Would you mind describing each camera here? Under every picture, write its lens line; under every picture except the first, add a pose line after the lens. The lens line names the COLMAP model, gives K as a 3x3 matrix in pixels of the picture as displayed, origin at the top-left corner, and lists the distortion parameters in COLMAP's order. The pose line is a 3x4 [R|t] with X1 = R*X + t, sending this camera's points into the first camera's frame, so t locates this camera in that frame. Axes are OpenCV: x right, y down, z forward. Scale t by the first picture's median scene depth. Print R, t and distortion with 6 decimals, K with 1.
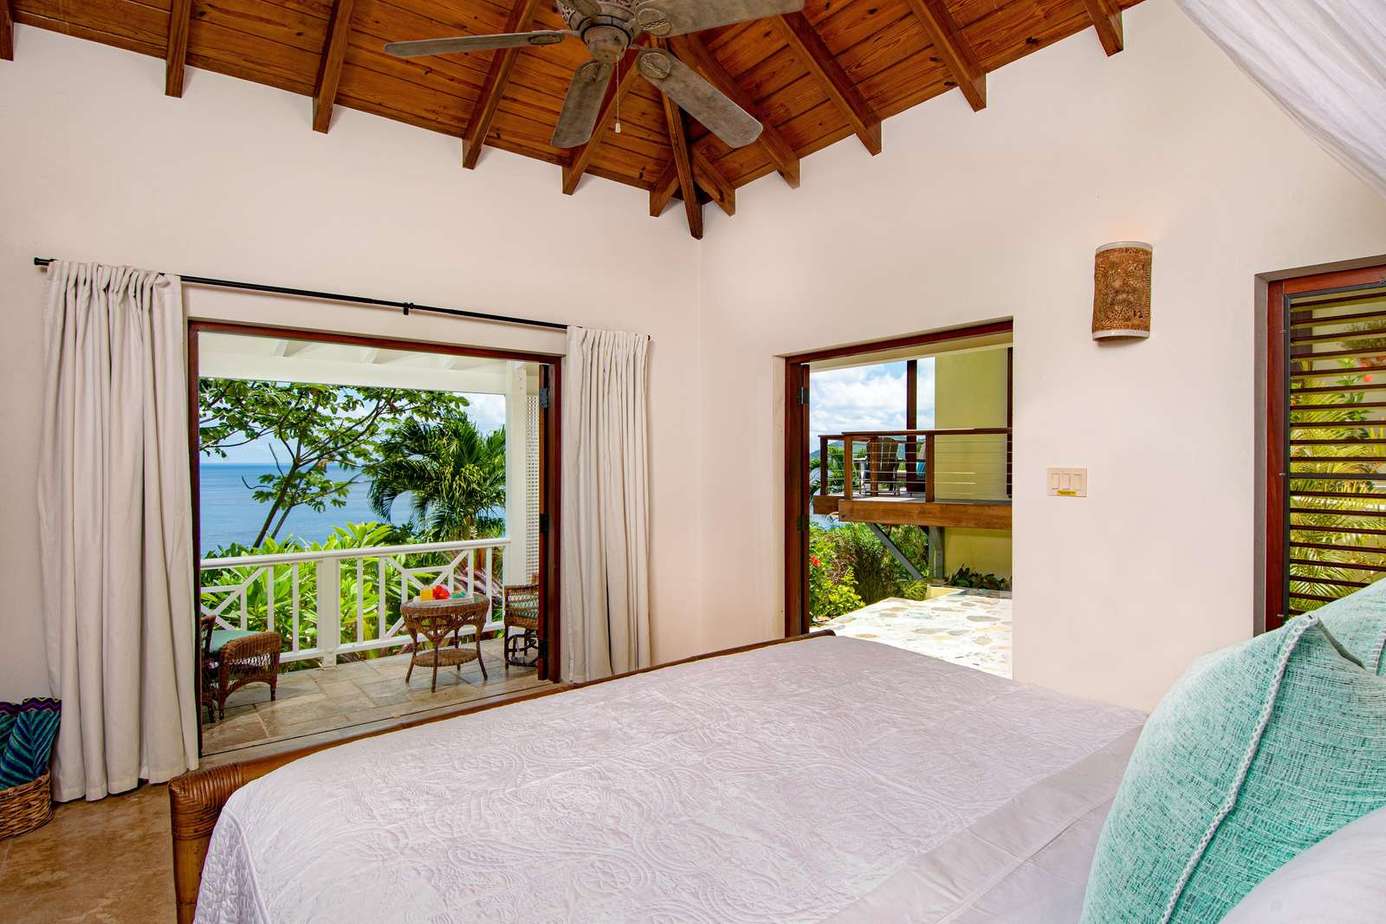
lens RADIAL K [[720.3, 0, 695.1], [0, 720.3, 461.3], [0, 0, 1]] dist [0.005872, 0.000643]
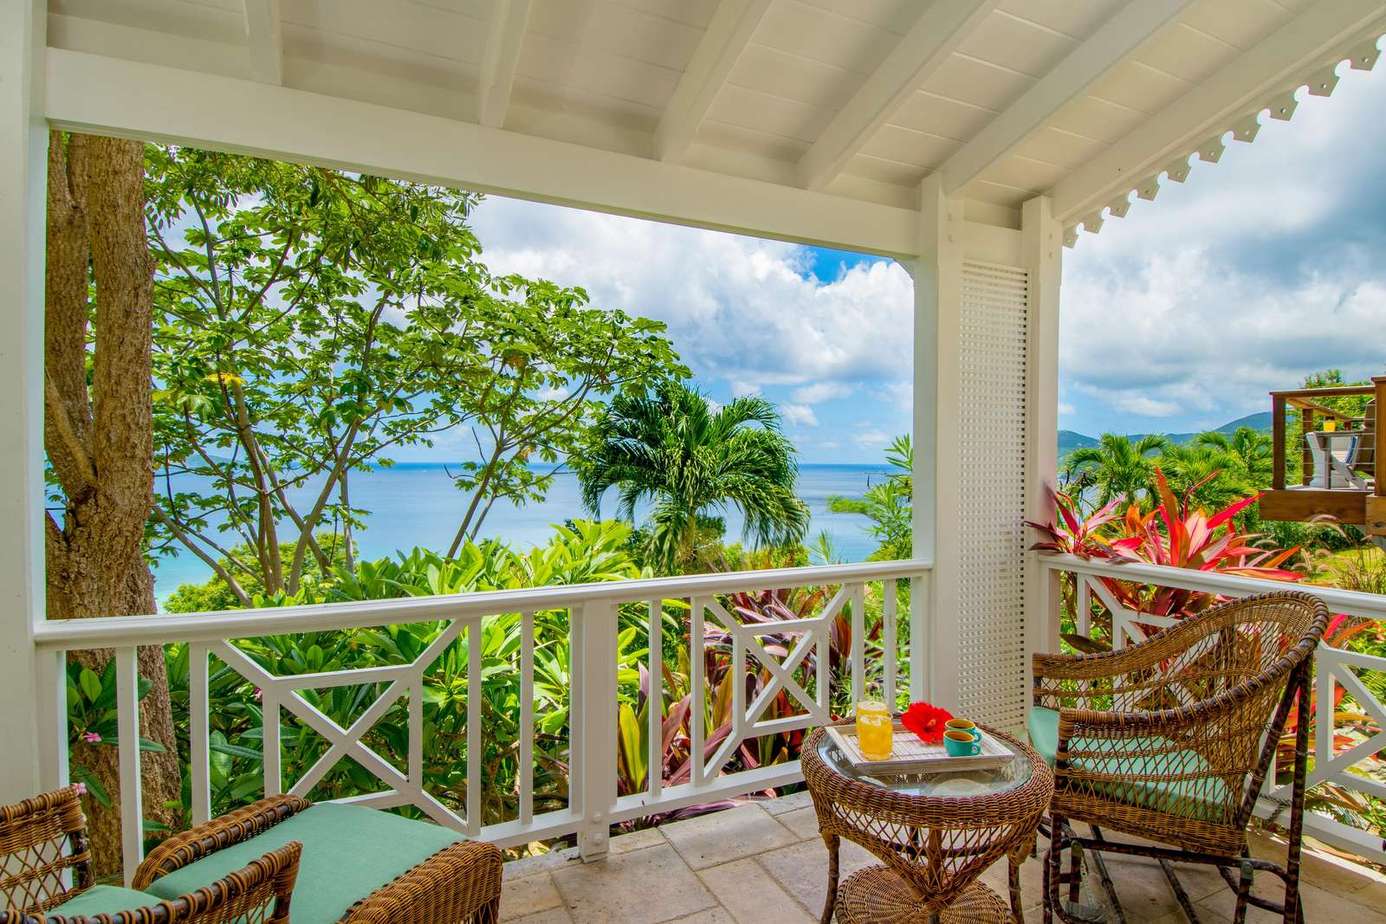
lens RADIAL K [[720.3, 0, 694.0], [0, 720.3, 465.2], [0, 0, 1]] dist [0.005872, 0.000643]
pose [[0.972541, 0.003425, -0.232706, -0.111232], [-0.002422, 0.999987, 0.004595, 0.017001], [0.232719, -0.003905, 0.972536, 0.190063]]
